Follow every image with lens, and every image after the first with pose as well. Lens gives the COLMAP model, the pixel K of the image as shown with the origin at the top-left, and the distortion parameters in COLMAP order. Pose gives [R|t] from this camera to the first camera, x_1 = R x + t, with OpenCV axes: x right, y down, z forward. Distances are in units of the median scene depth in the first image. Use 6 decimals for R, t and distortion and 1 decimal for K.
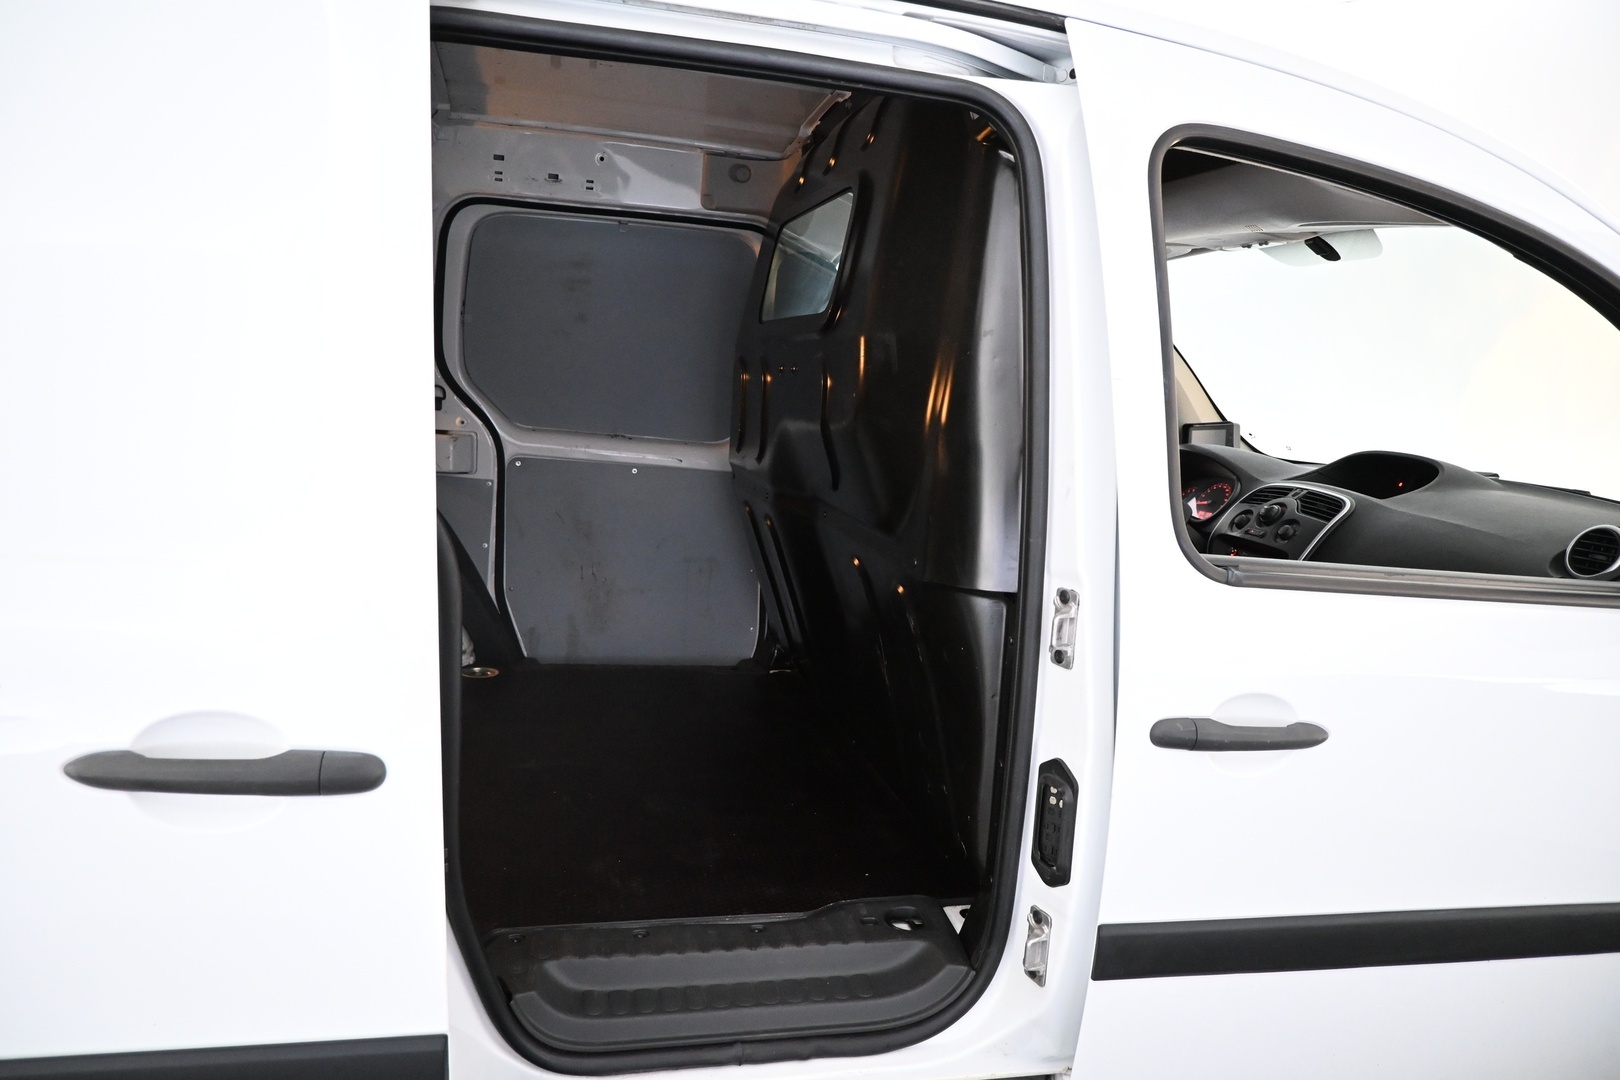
lens RADIAL K [[1083.3, 0, 810.0], [0, 1083.3, 540.0], [0, 0, 1]] dist [0.000620, -0.002735]
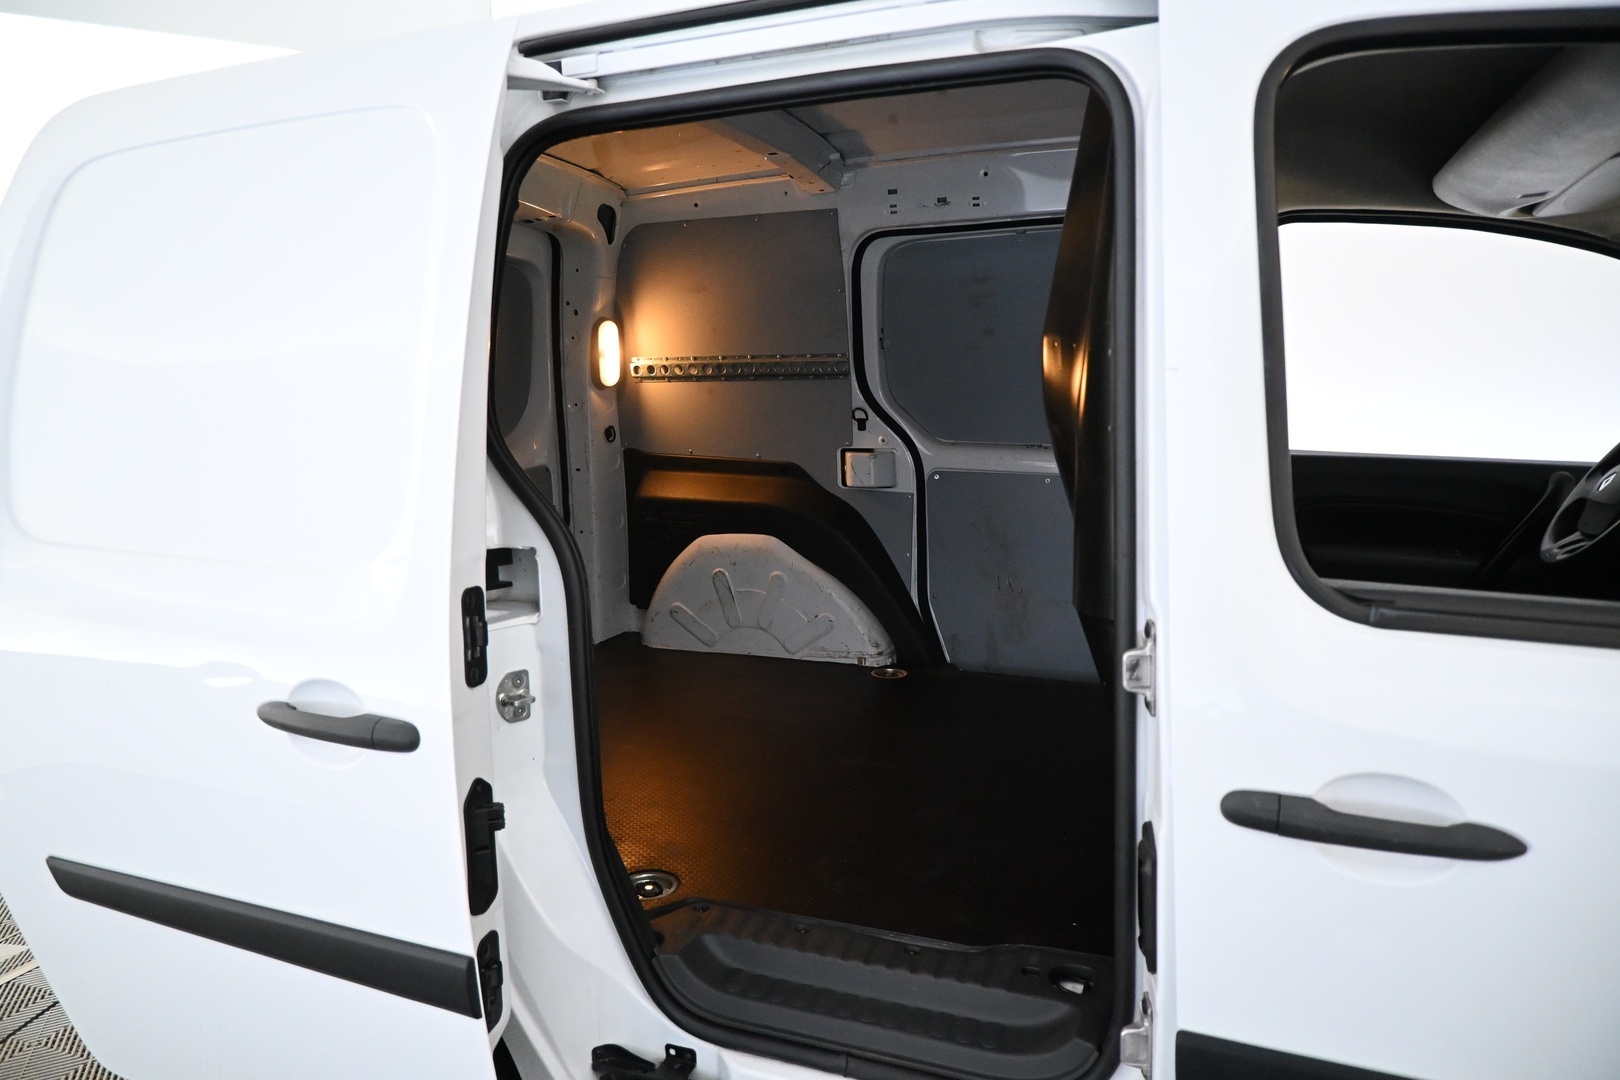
lens RADIAL K [[1083.3, 0, 810.0], [0, 1083.3, 540.0], [0, 0, 1]] dist [0.000620, -0.002735]
pose [[0.814627, 0.005709, -0.579957, 0.261610], [-0.008641, 0.999960, -0.002293, -0.006629], [0.579921, 0.006879, 0.814644, 0.083502]]
